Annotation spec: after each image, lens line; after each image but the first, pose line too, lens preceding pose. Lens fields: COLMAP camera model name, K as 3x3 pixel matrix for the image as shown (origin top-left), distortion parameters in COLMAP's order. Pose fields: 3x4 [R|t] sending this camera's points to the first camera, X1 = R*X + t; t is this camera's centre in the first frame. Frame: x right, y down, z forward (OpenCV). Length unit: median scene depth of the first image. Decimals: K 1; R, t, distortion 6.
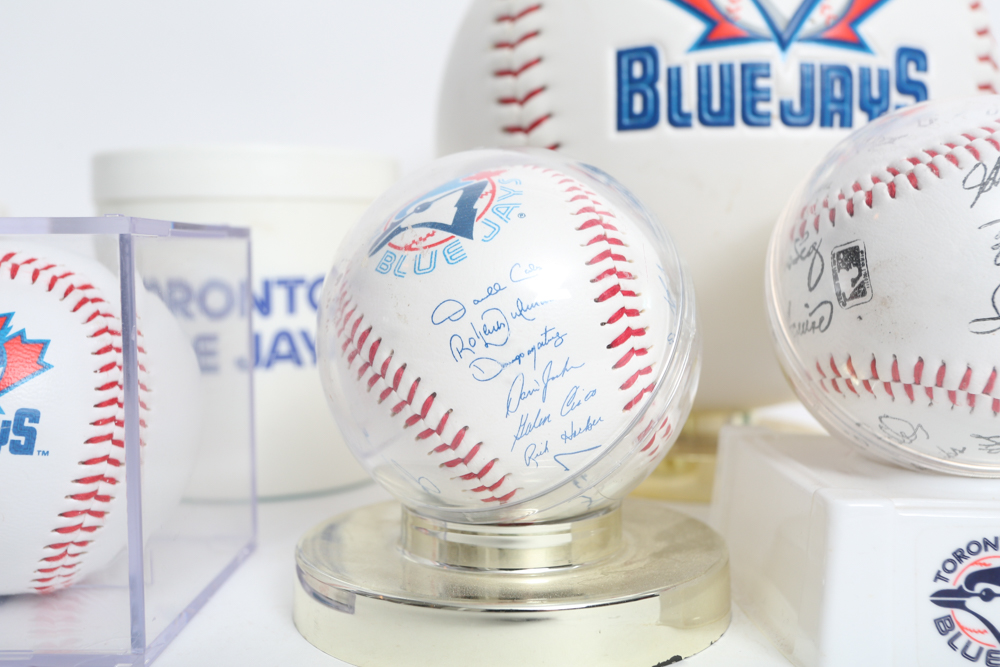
lens RADIAL K [[1081.5, 0, 494.0], [0, 1081.5, 323.1], [0, 0, 1]] dist [0.007281, 0.000000]
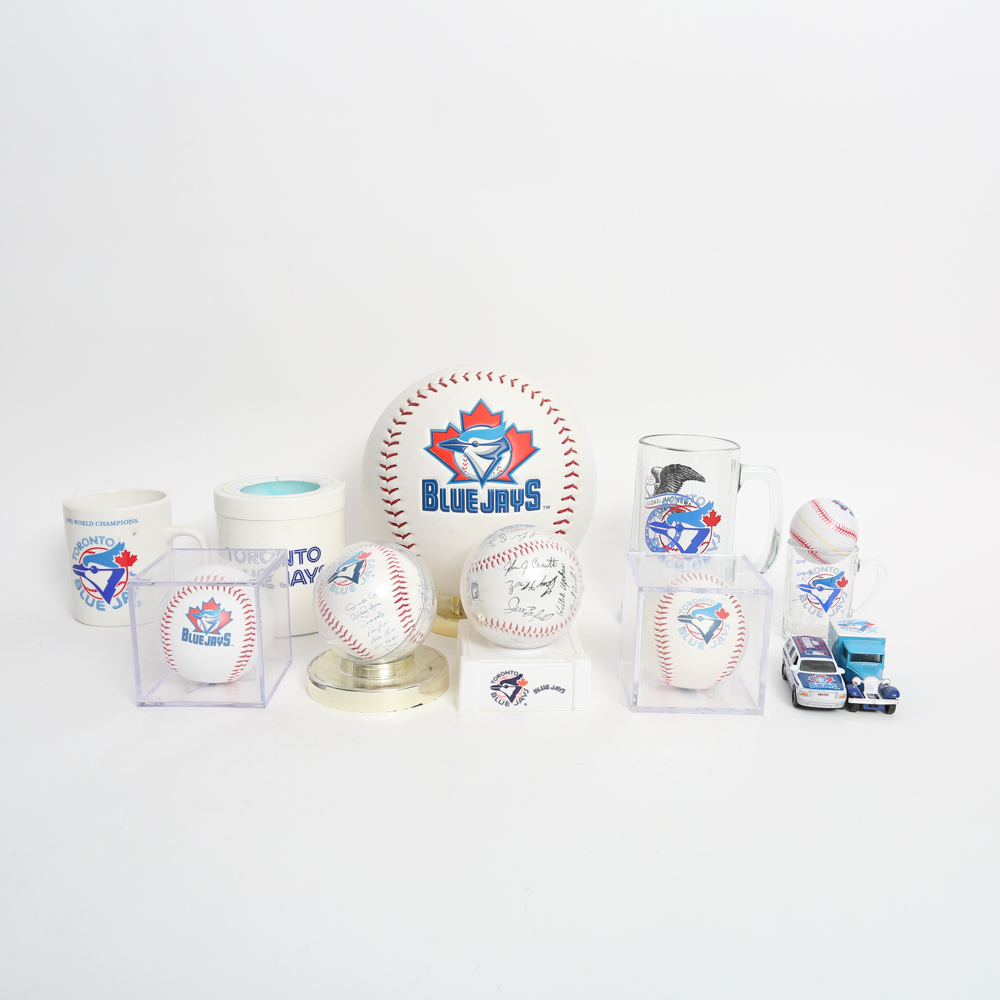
lens RADIAL K [[1001.6, 0, 507.7], [0, 1001.6, 498.4], [0, 0, 1]] dist [-0.098889, 0.000000]
pose [[0.999465, 0.000117, 0.032708, 0.324479], [-0.004310, 0.991746, 0.128146, -0.702130], [-0.032423, -0.128218, 0.991216, -1.941514]]
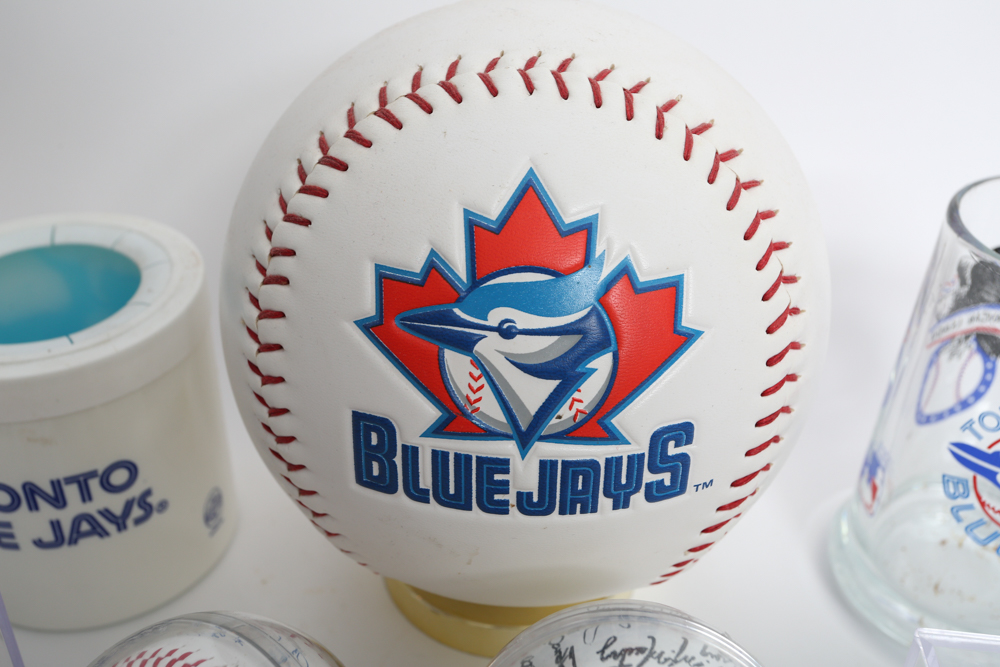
lens RADIAL K [[1081.5, 0, 503.7], [0, 1081.5, 332.3], [0, 0, 1]] dist [0.007281, 0.000000]
pose [[0.998968, 0.038623, -0.023885, 0.349307], [-0.022345, 0.875949, 0.481886, -1.017407], [0.039534, -0.480855, 0.875909, 0.312261]]
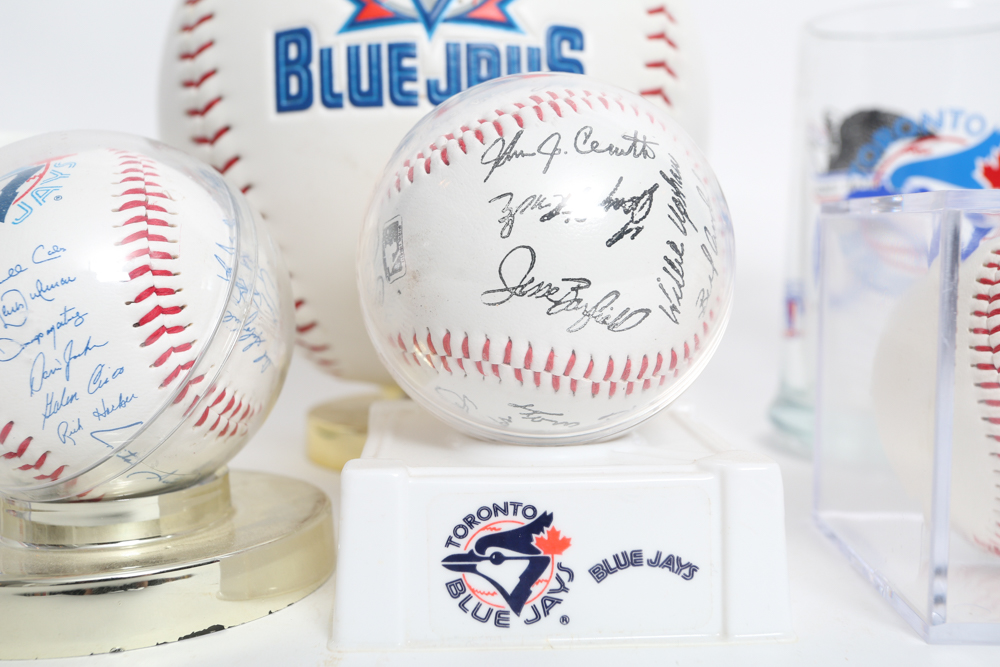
lens RADIAL K [[1081.5, 0, 503.2], [0, 1081.5, 328.9], [0, 0, 1]] dist [0.007281, 0.000000]
pose [[0.999717, -0.019434, 0.013697, 0.412684], [0.019160, 0.999619, 0.019873, 0.011080], [-0.014078, -0.019605, 0.999709, -0.023654]]
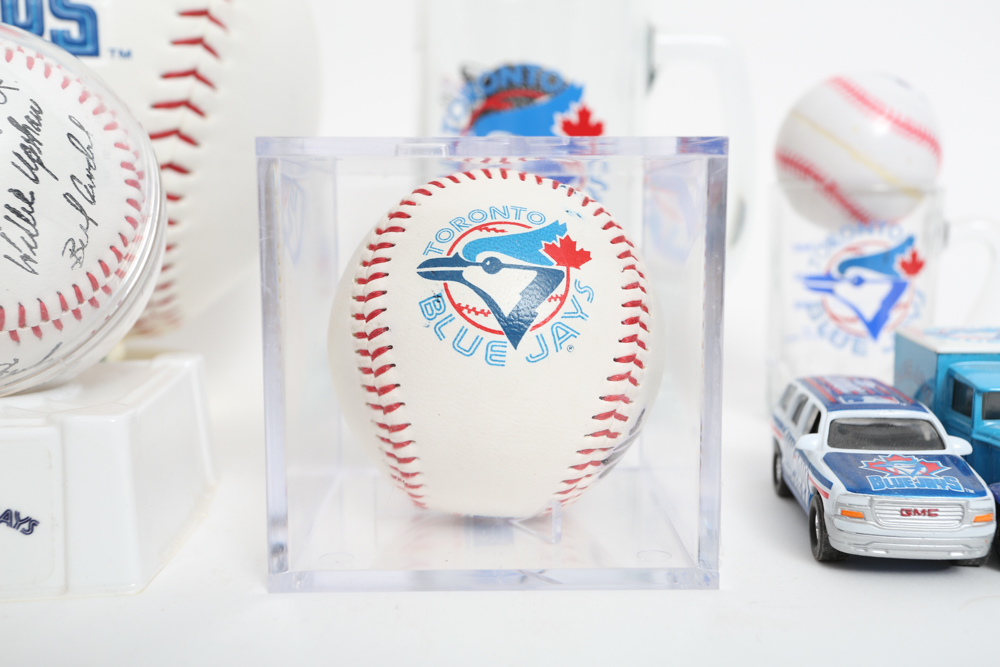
lens RADIAL K [[1081.5, 0, 507.3], [0, 1081.5, 318.6], [0, 0, 1]] dist [0.007281, 0.000000]
pose [[0.997043, -0.025954, 0.072333, 0.937667], [0.022603, 0.998650, 0.046770, 0.032917], [-0.073449, -0.044996, 0.996283, -0.034571]]
